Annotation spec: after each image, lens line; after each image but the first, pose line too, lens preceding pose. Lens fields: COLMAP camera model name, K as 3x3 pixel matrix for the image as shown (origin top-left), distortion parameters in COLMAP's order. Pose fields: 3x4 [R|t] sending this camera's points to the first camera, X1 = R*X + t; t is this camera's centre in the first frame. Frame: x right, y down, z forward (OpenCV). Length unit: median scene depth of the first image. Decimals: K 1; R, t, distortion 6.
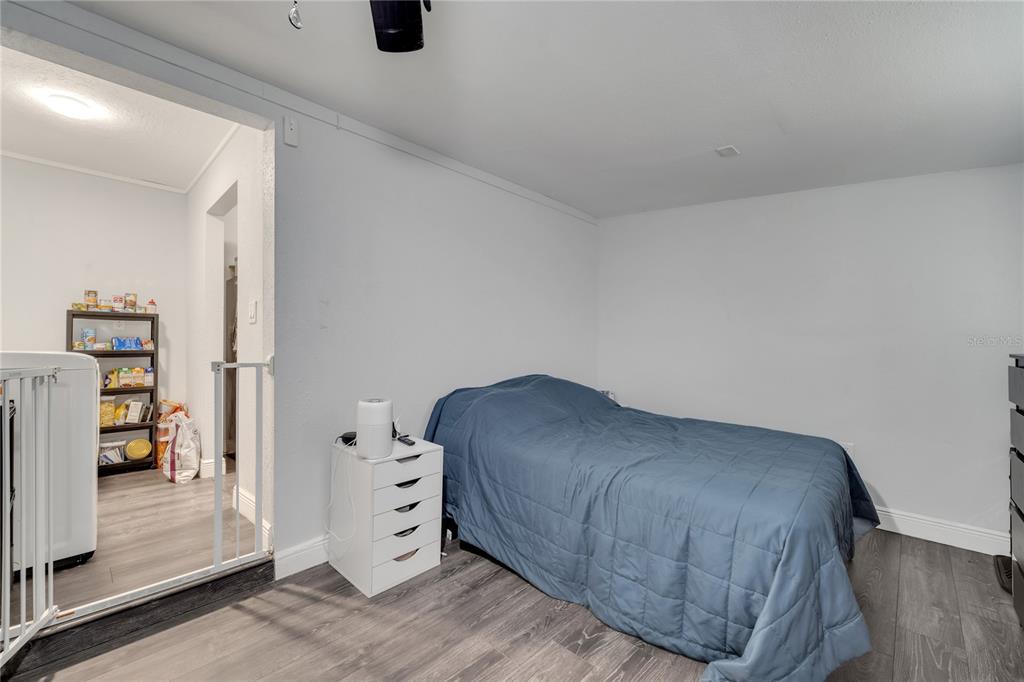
lens RADIAL K [[417.5, 0, 511.2], [0, 417.5, 355.6], [0, 0, 1]] dist [0.002010, -0.000073]
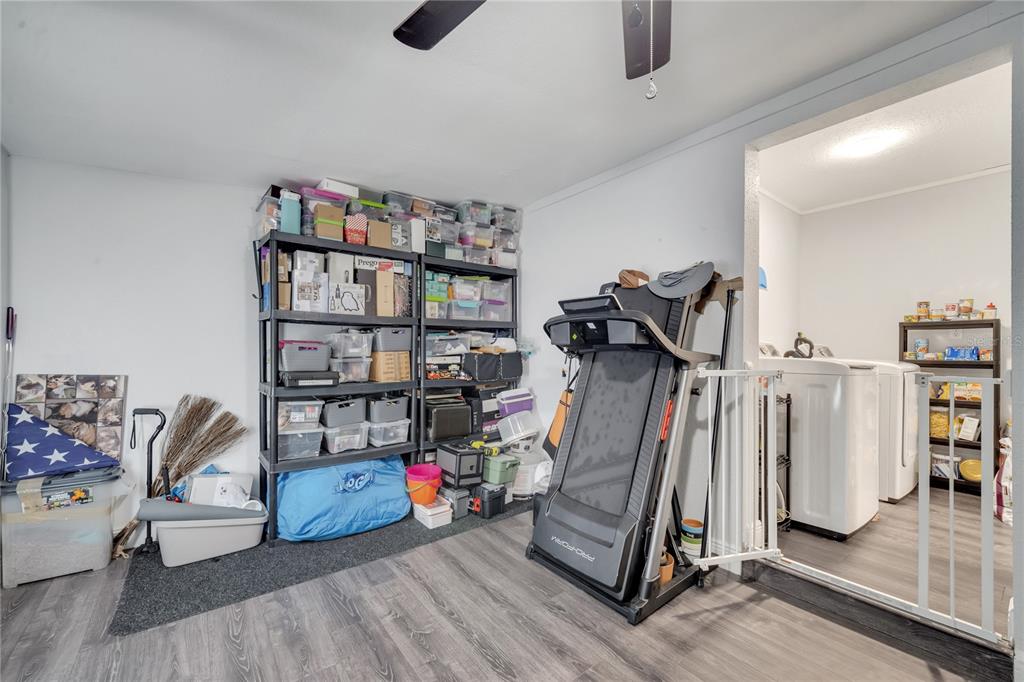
lens RADIAL K [[417.5, 0, 511.2], [0, 417.5, 355.6], [0, 0, 1]] dist [0.002010, -0.000073]
pose [[-0.148100, 0.006674, -0.988950, 0.161617], [-0.029804, 0.999493, 0.011208, -0.004696], [0.988523, 0.031135, -0.147826, 0.152574]]
